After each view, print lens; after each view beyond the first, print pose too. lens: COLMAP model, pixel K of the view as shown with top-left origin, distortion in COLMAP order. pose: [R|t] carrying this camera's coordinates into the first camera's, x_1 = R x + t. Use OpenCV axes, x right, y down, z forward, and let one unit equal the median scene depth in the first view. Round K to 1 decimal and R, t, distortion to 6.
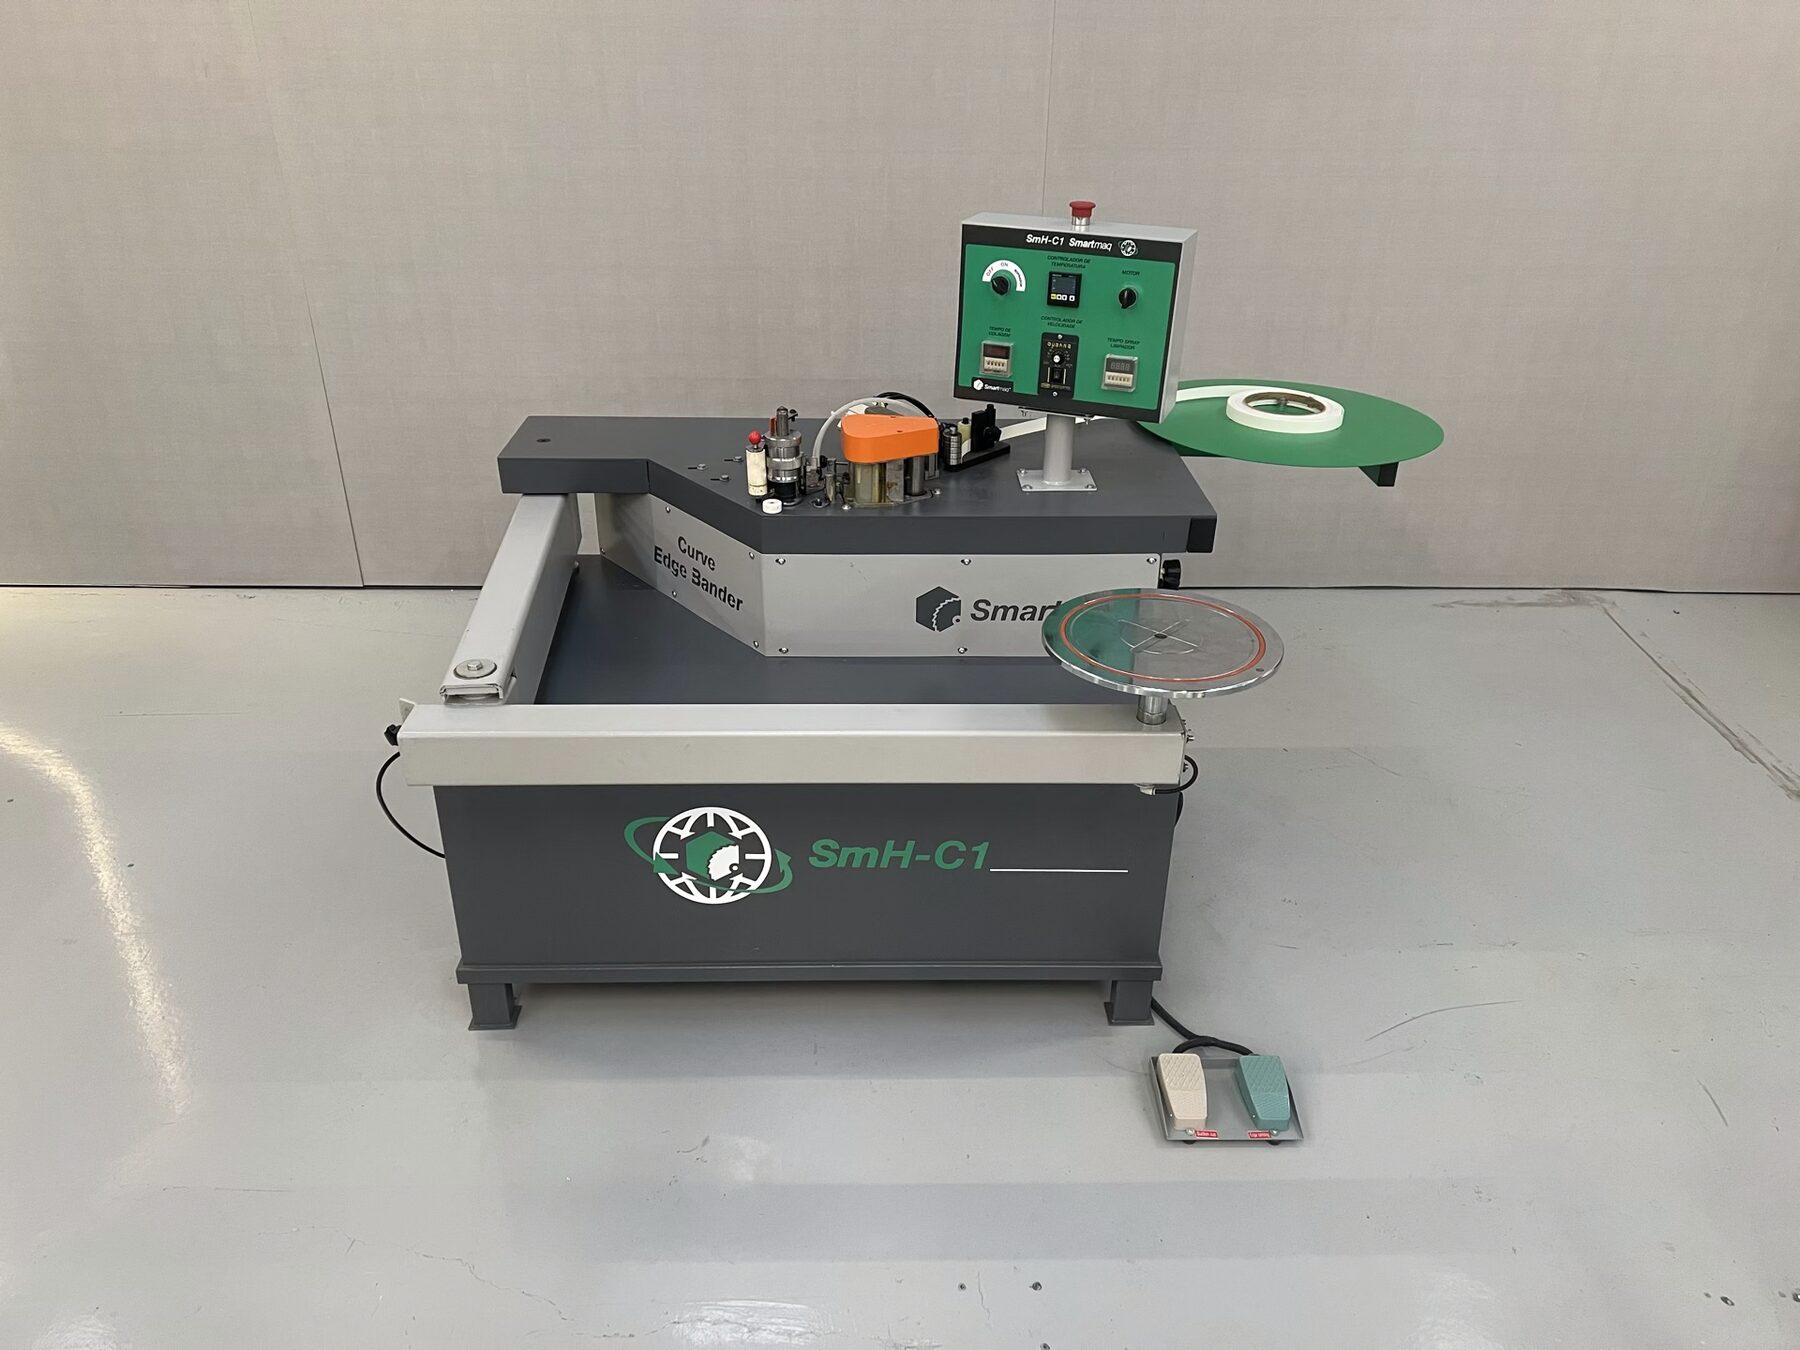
lens RADIAL K [[1353.5, 0, 877.5], [0, 1353.5, 710.2], [0, 0, 1]] dist [0.073964, -0.086886]
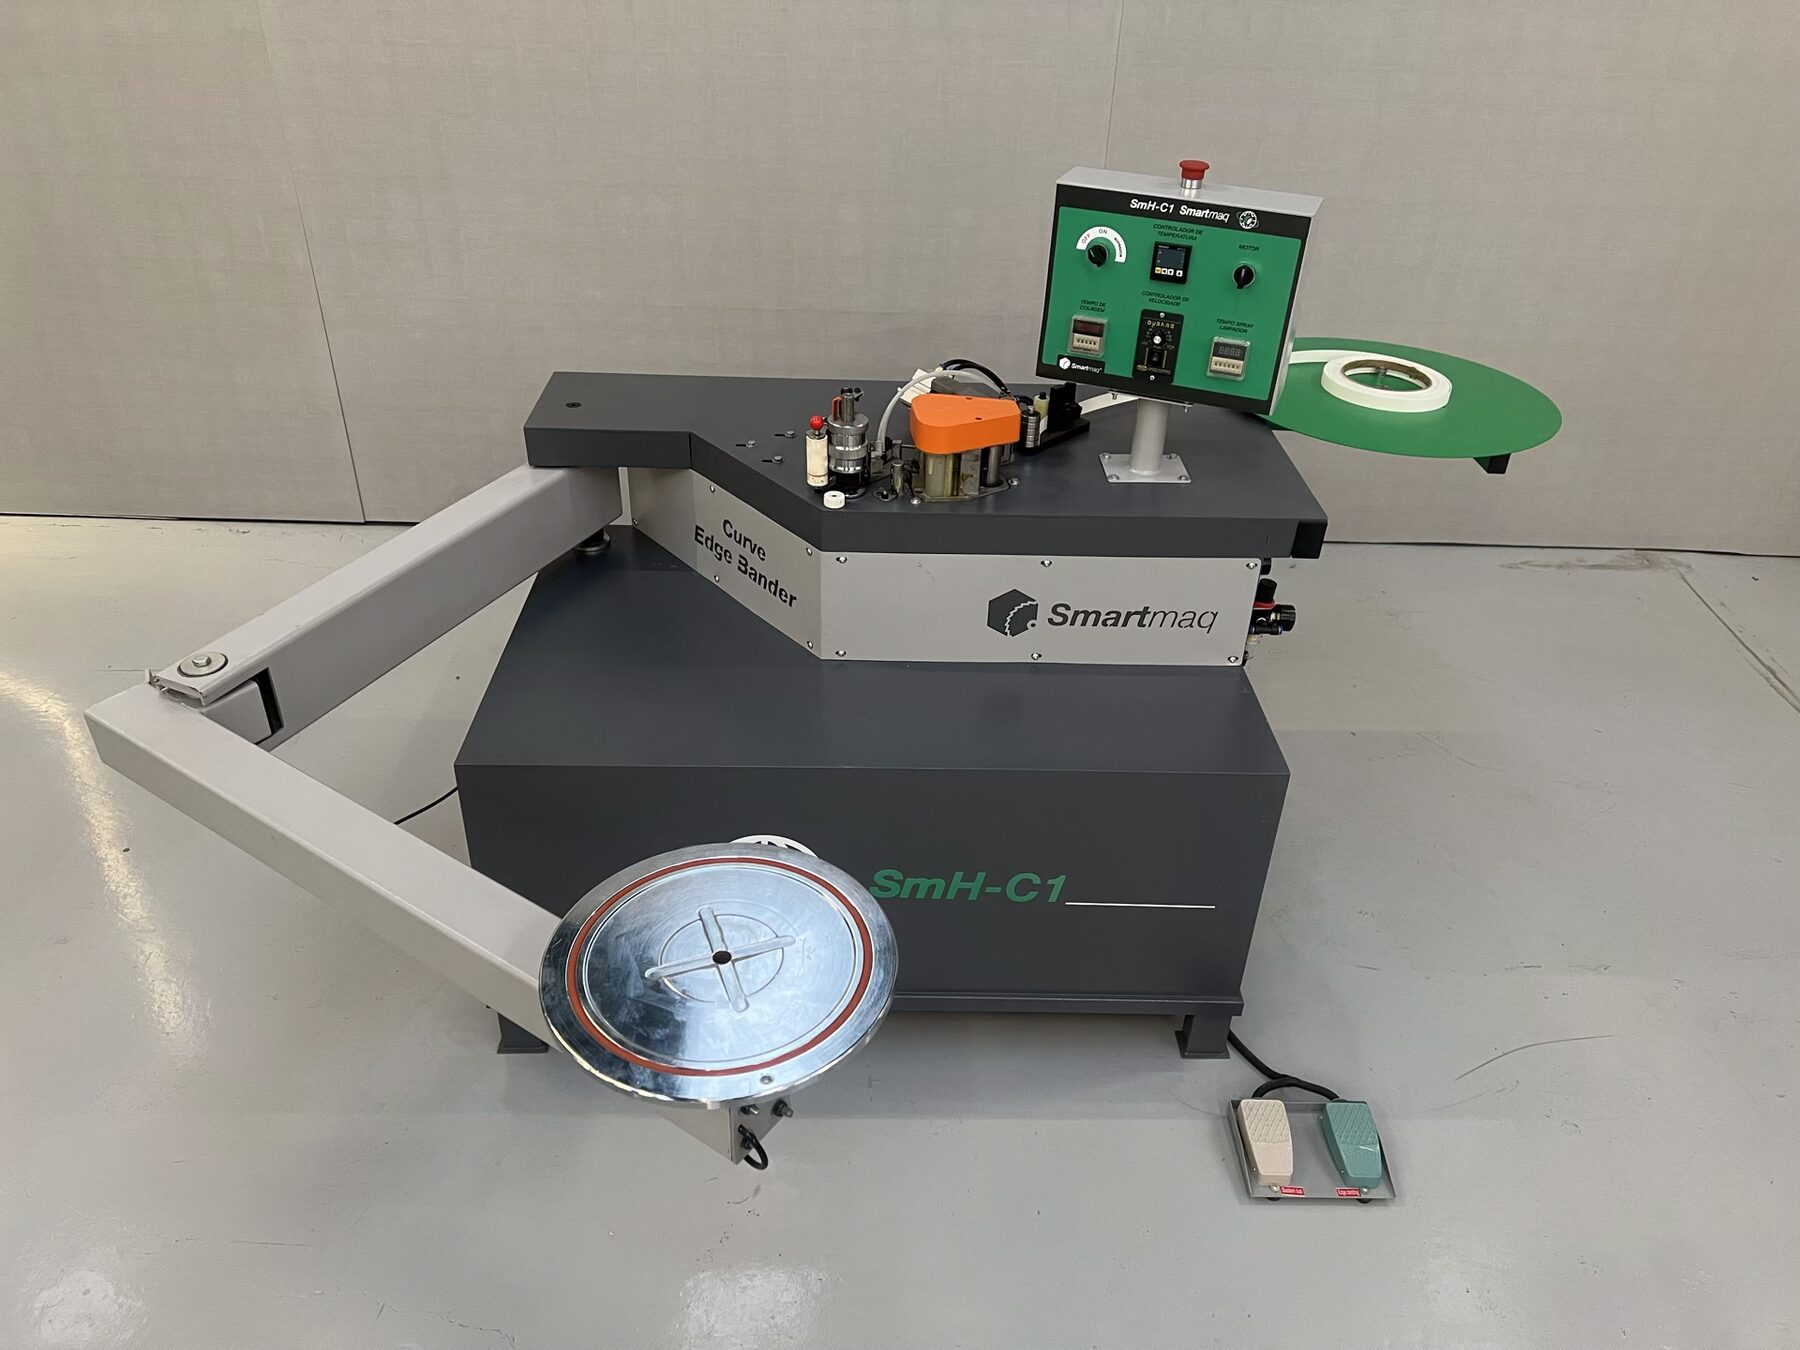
lens RADIAL K [[1353.5, 0, 886.7], [0, 1353.5, 705.7], [0, 0, 1]] dist [0.073964, -0.086886]
pose [[0.999751, 0.017207, 0.014200, -0.052691], [-0.018335, 0.996336, 0.083542, -0.088727], [-0.012710, -0.083782, 0.996403, 0.090156]]
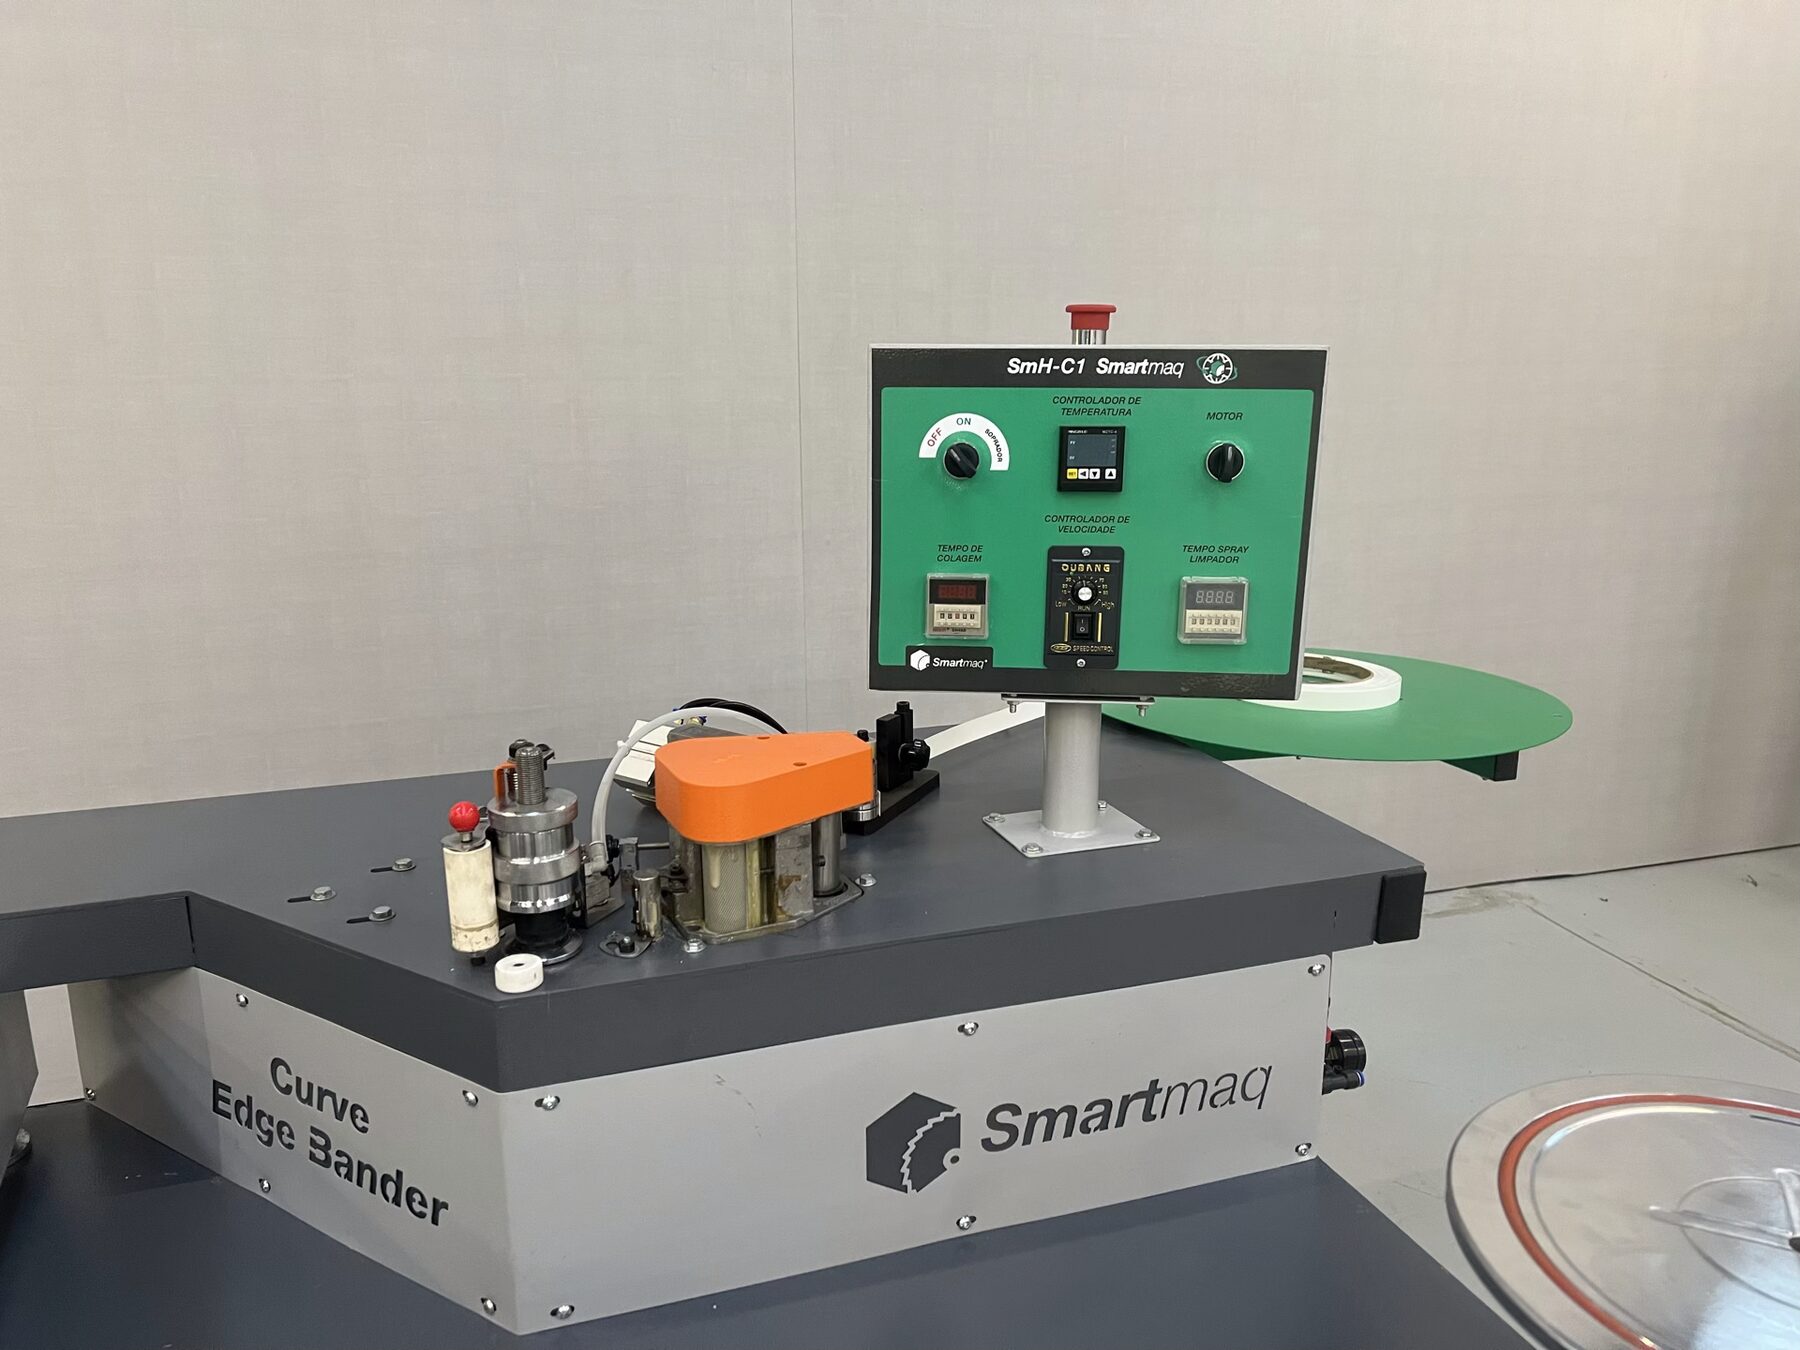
lens RADIAL K [[1353.5, 0, 892.5], [0, 1353.5, 685.9], [0, 0, 1]] dist [0.073964, -0.086886]
pose [[0.951055, -0.084477, 0.297250, -0.084760], [0.158537, 0.959057, -0.234681, -0.117124], [-0.265255, 0.270320, 0.925509, 0.553734]]
